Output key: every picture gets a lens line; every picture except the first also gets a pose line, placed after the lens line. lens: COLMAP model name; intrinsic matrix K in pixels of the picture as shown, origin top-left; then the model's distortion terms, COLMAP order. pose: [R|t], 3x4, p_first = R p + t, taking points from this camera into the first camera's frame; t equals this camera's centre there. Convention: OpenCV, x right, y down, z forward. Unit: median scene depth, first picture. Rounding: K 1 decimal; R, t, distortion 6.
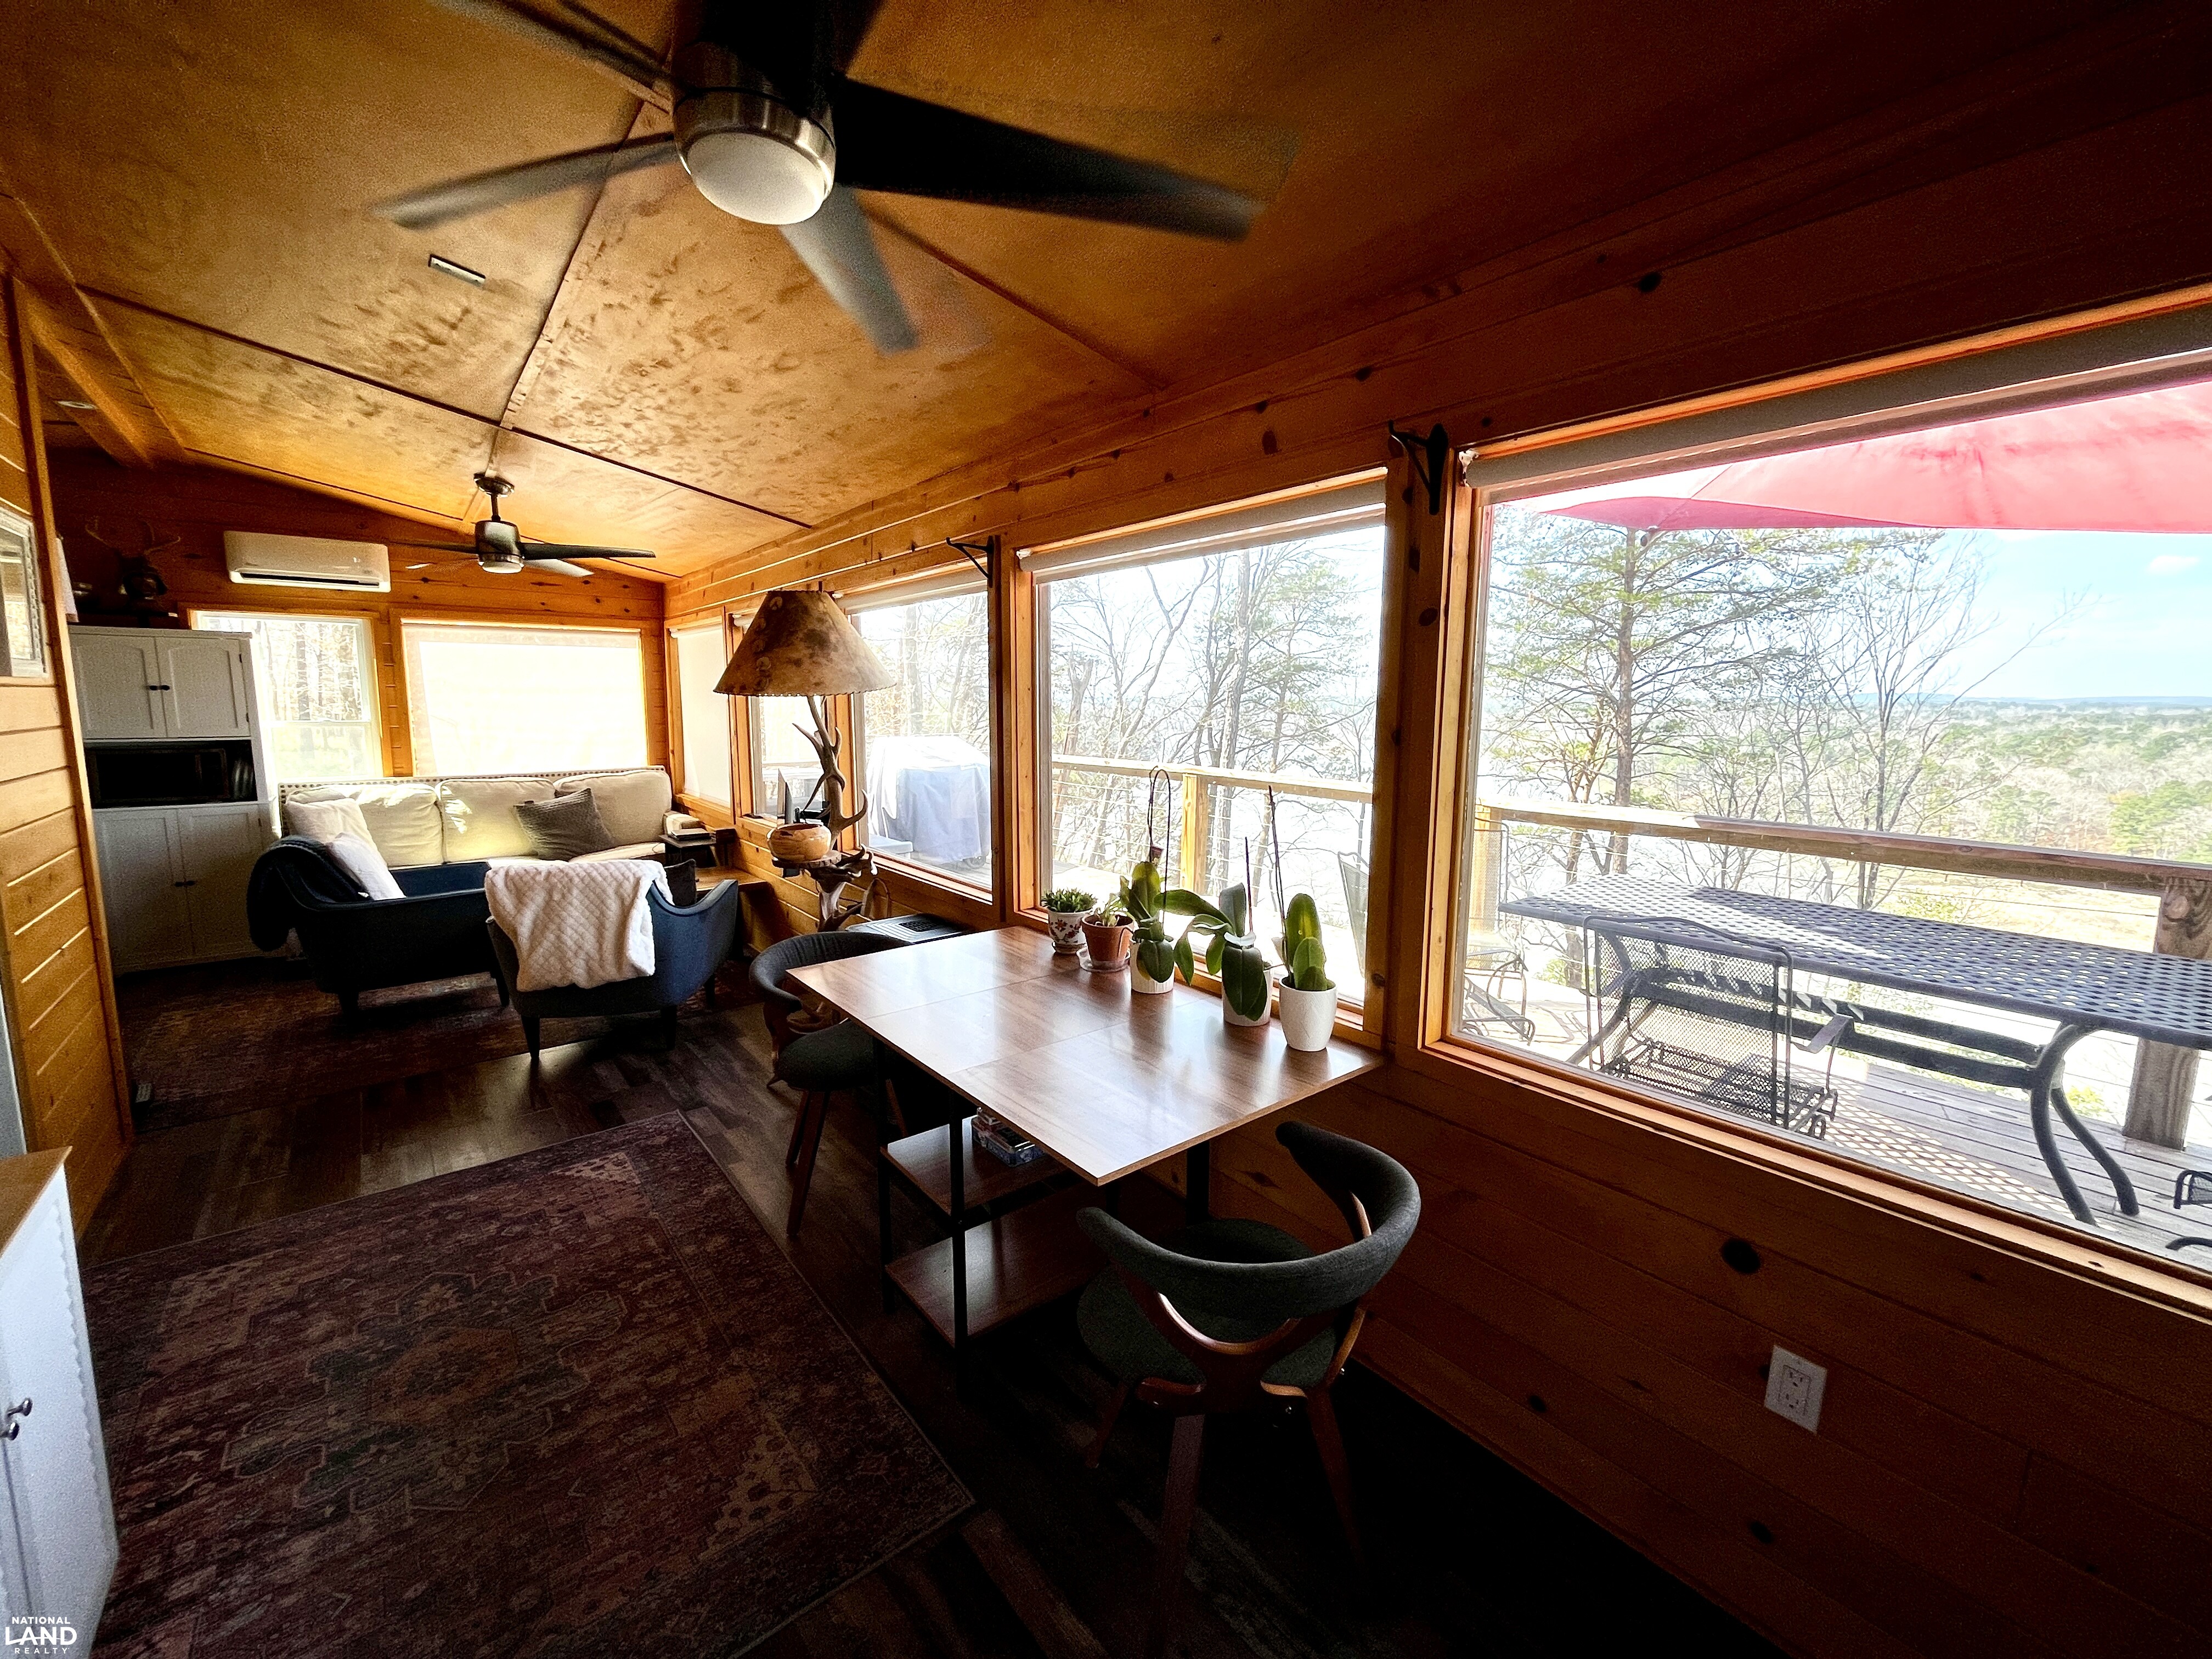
lens RADIAL K [[896.6, 0, 1105.2], [0, 896.6, 806.4], [0, 0, 1]] dist [-0.002762, -0.000227]
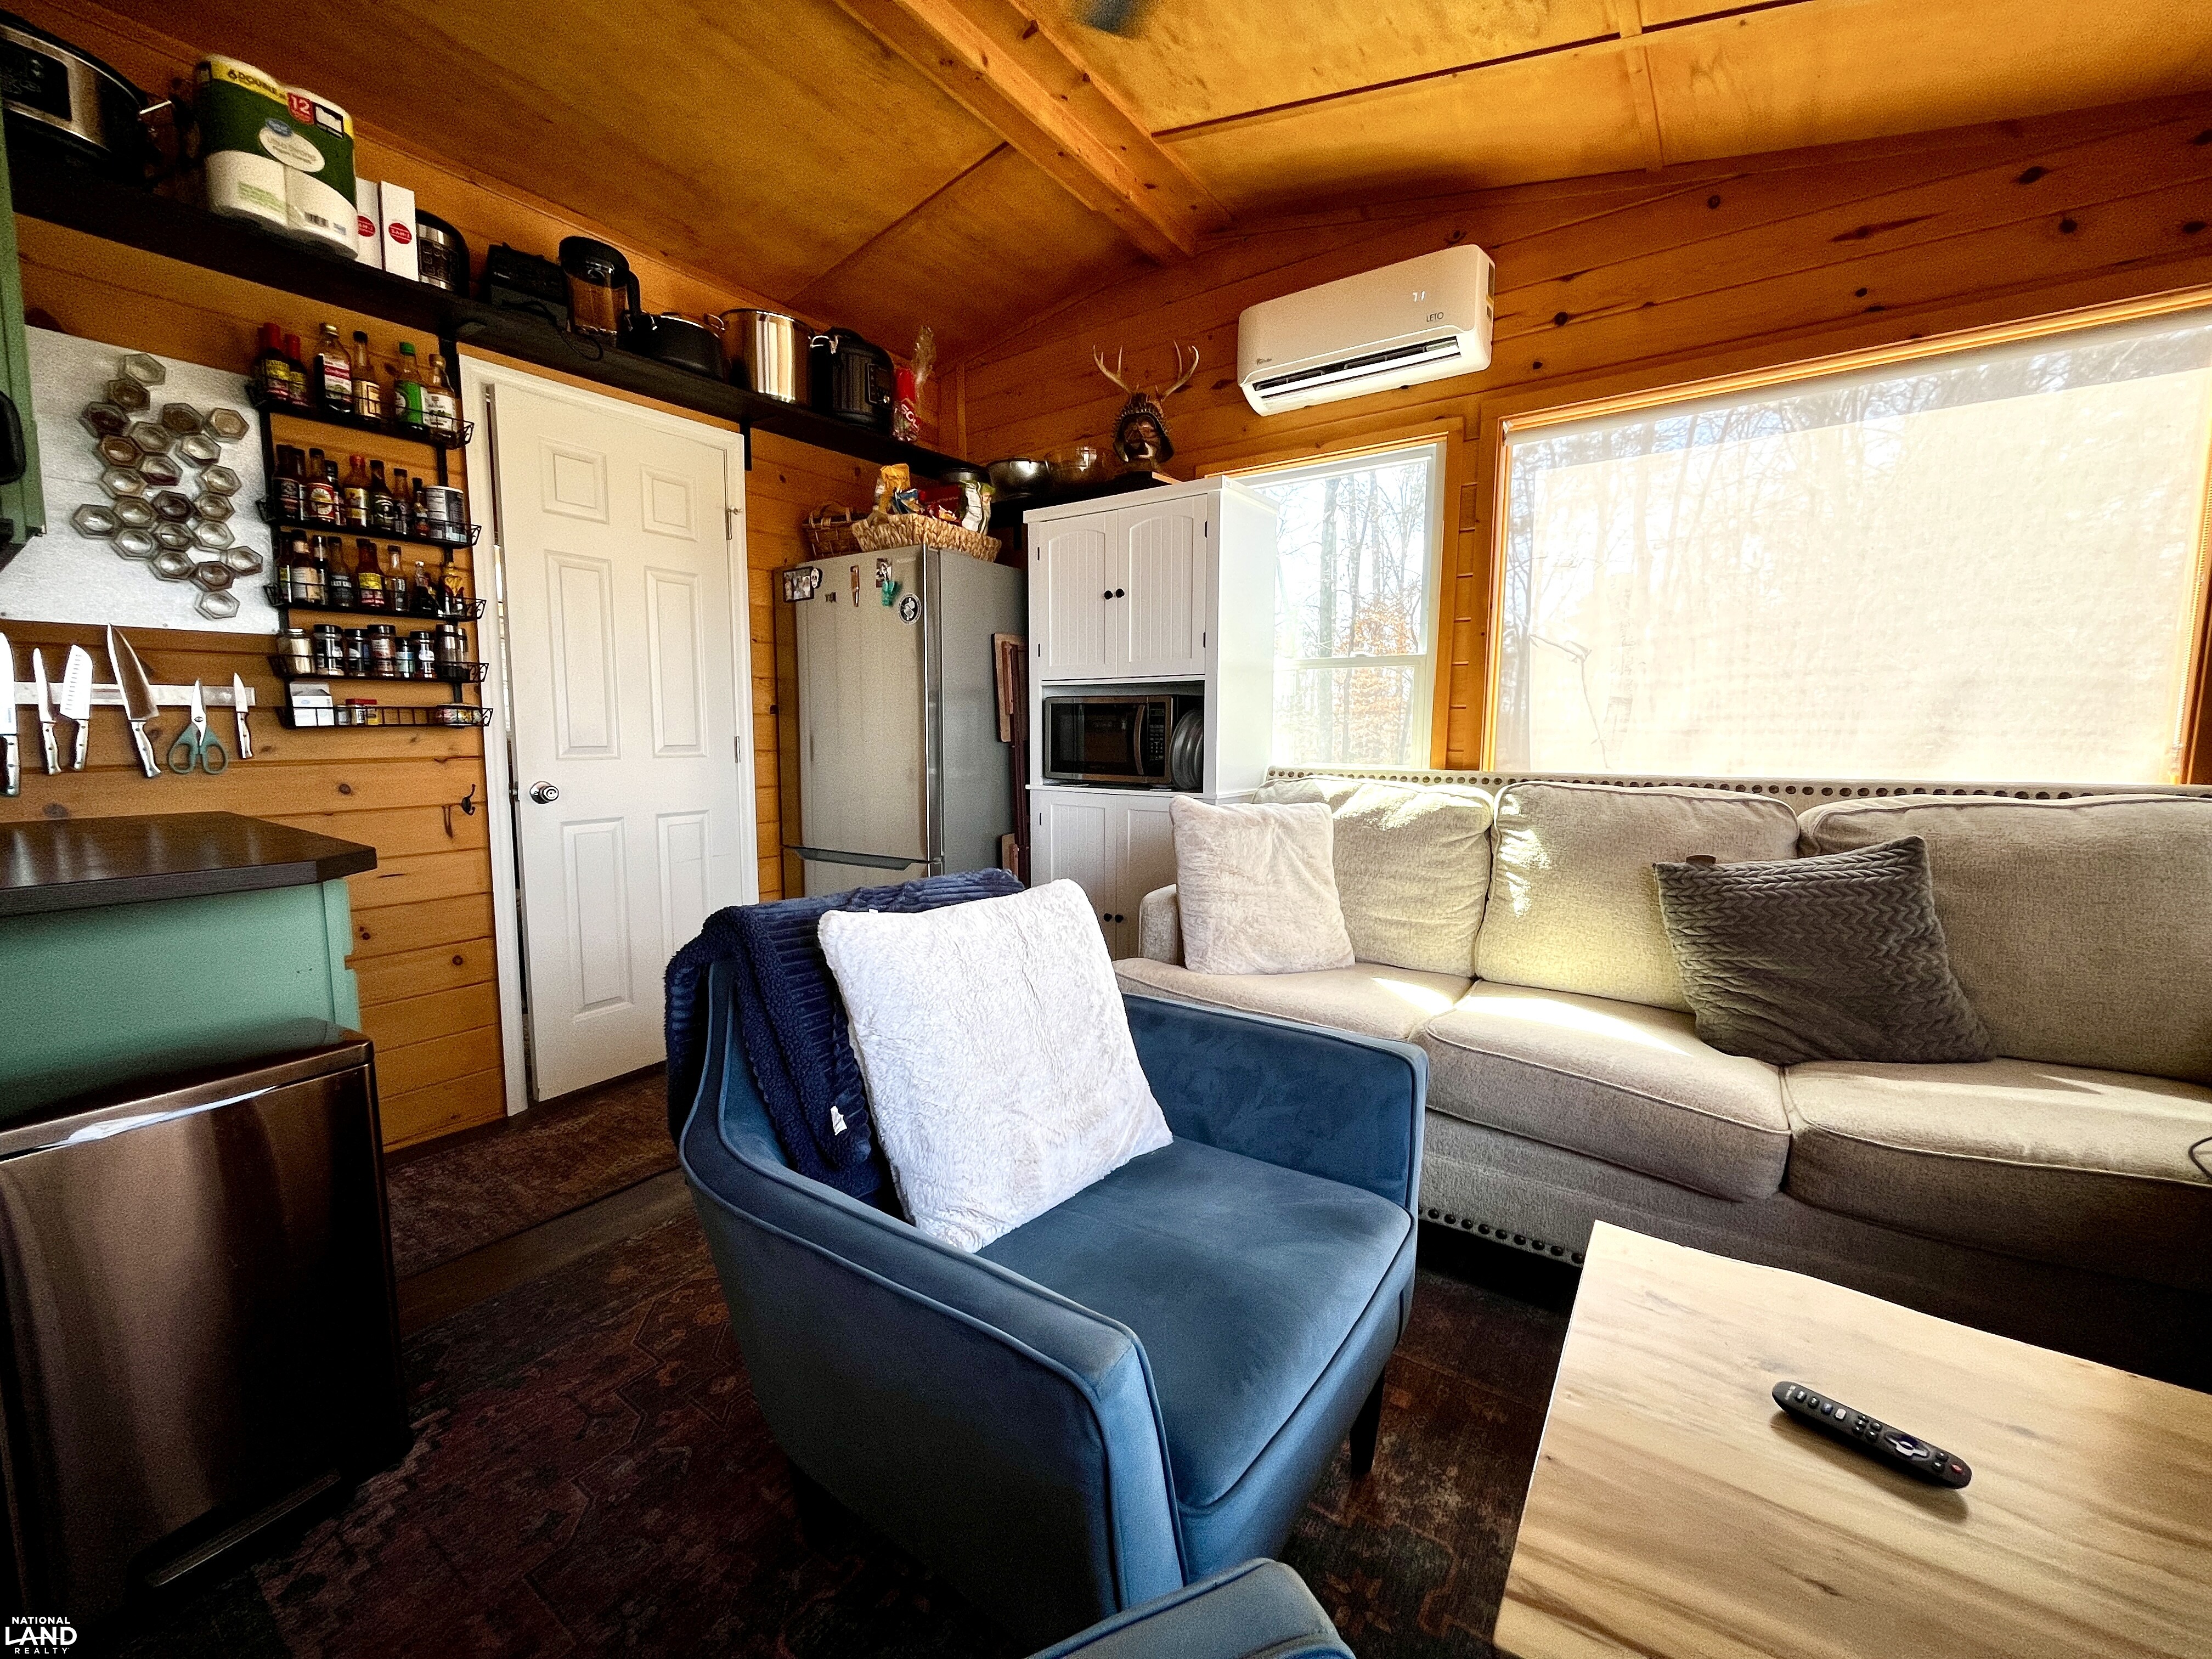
lens RADIAL K [[896.6, 0, 1091.4], [0, 896.6, 831.4], [0, 0, 1]] dist [-0.002762, -0.000227]
pose [[0.269016, 0.098471, -0.958089, -0.462930], [-0.119042, 0.990532, 0.068380, -0.013045], [0.955751, 0.095658, 0.278191, 0.830403]]
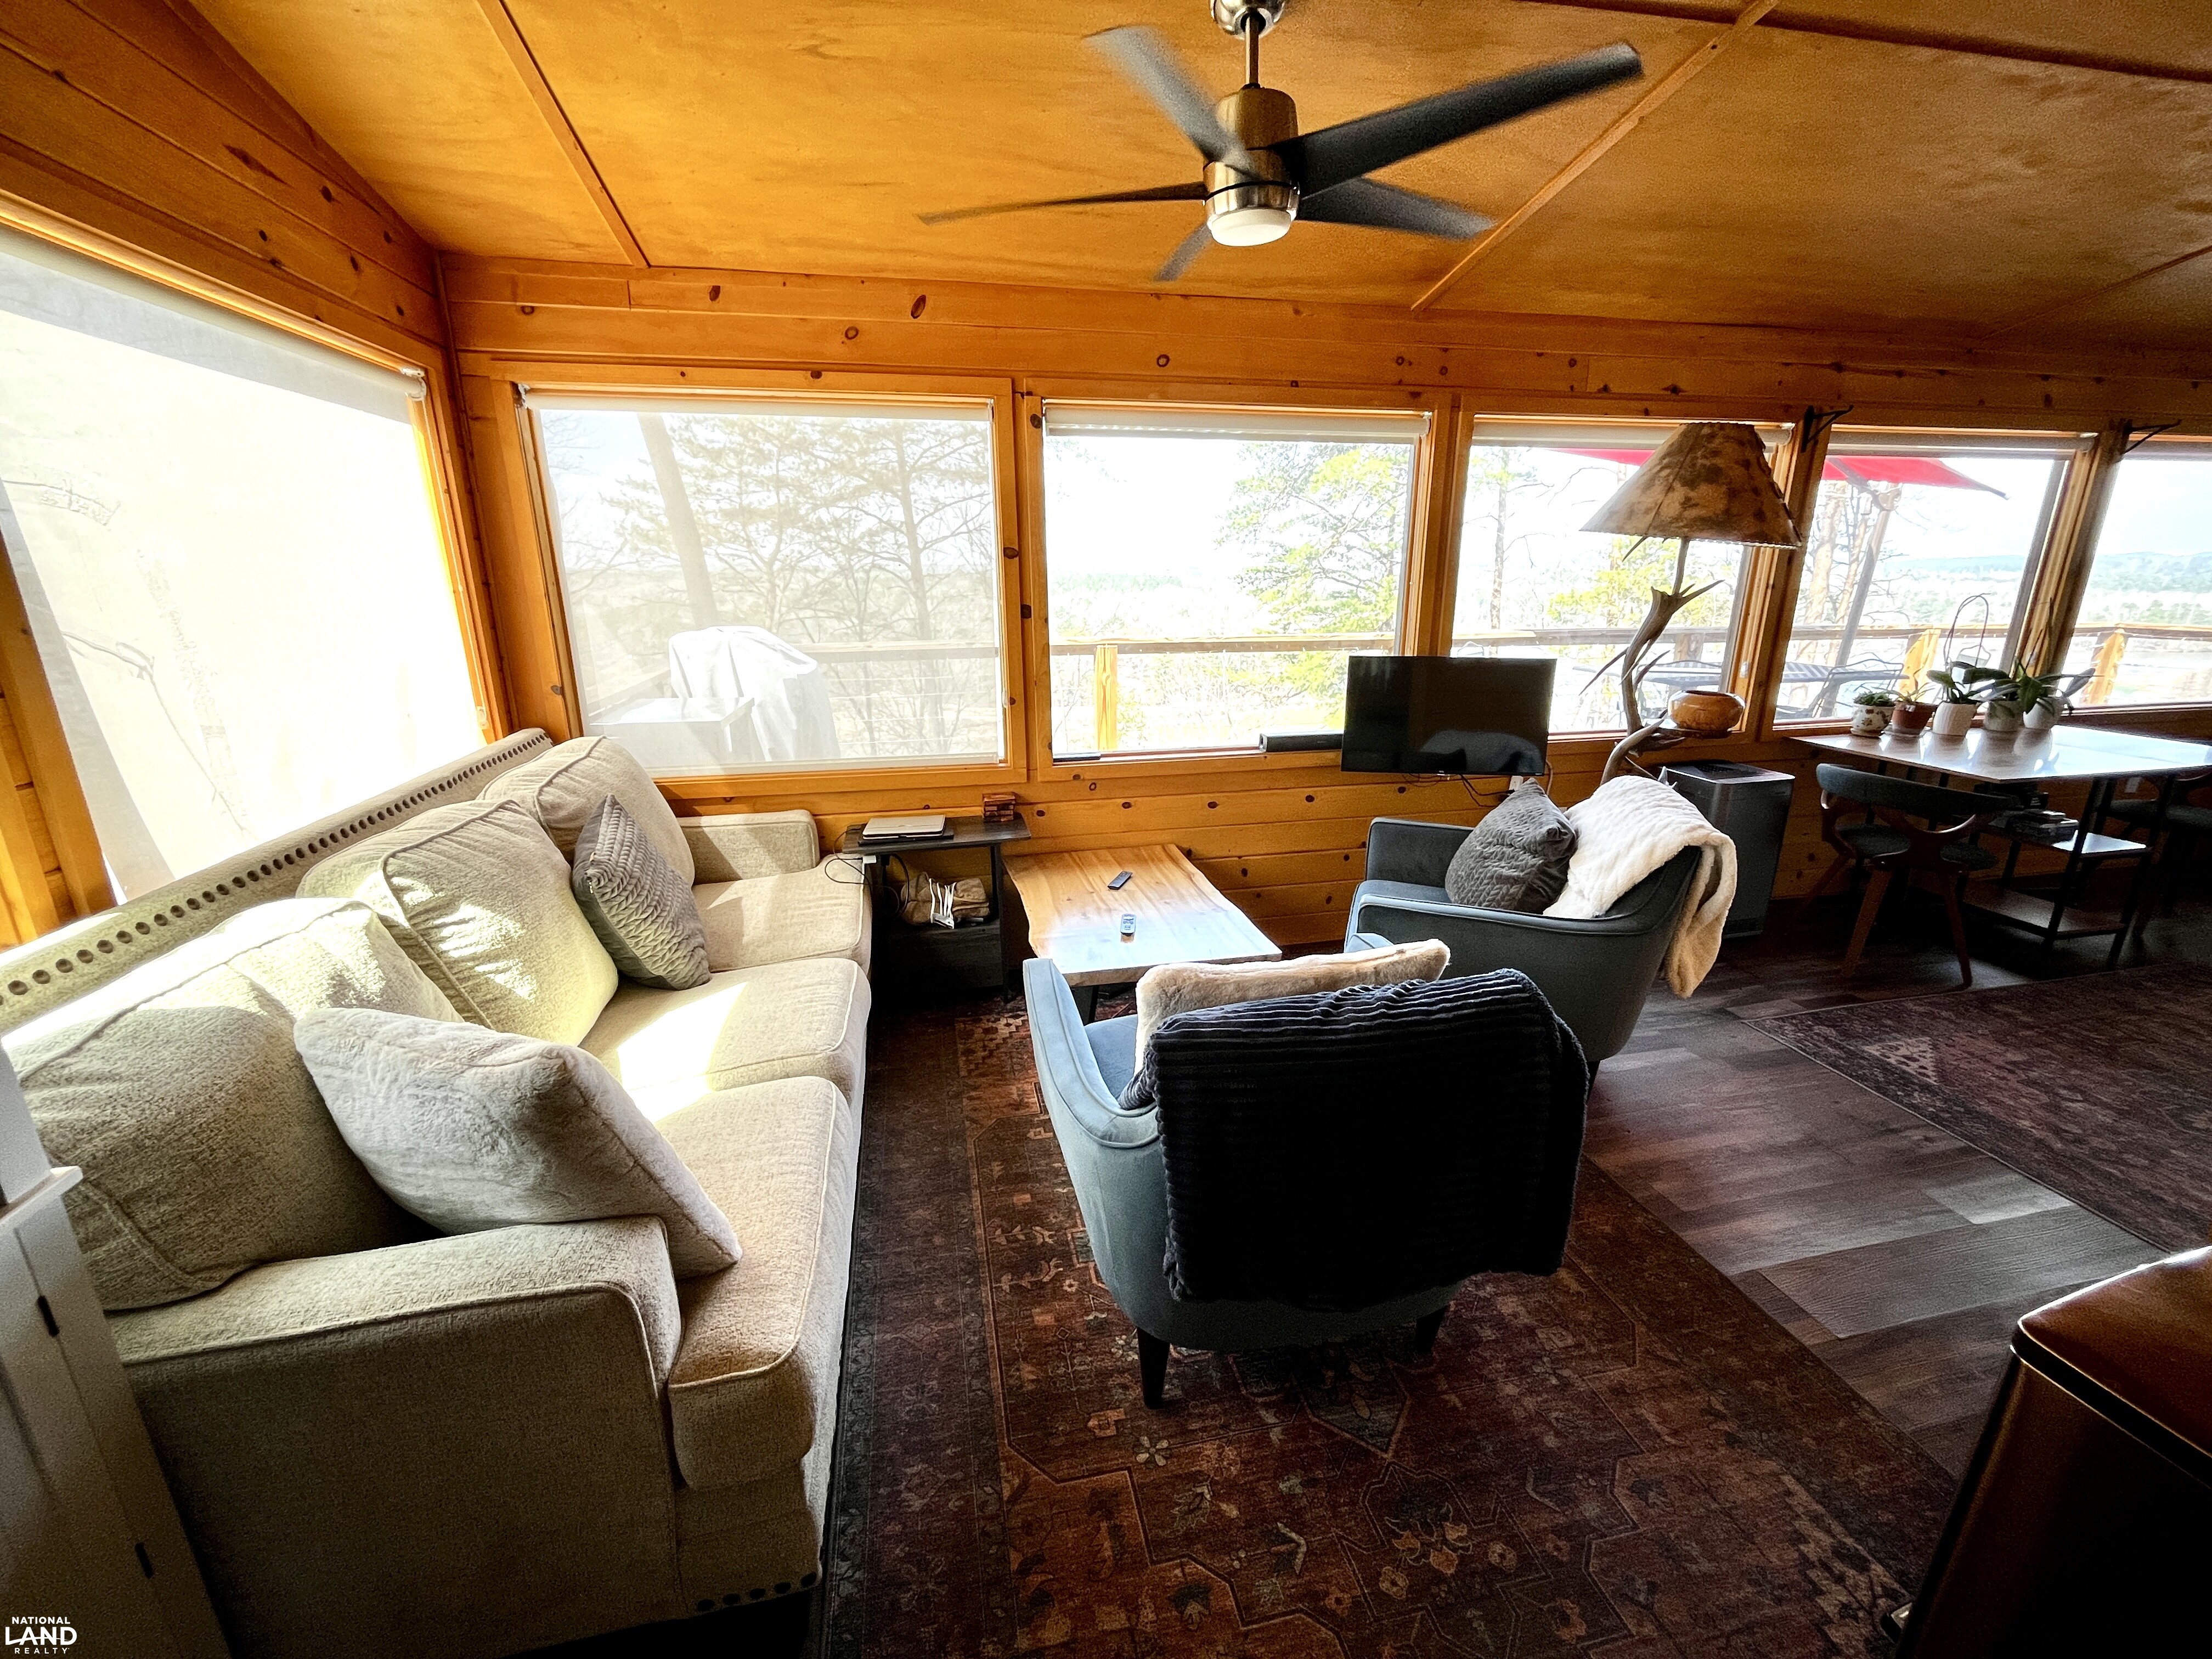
lens RADIAL K [[896.6, 0, 1102.1], [0, 896.6, 822.6], [0, 0, 1]] dist [-0.002762, -0.000227]
pose [[0.454648, -0.246128, 0.855988, -1.033892], [0.117397, 0.969235, 0.216337, -0.087799], [-0.882900, 0.002134, 0.469556, 0.793836]]
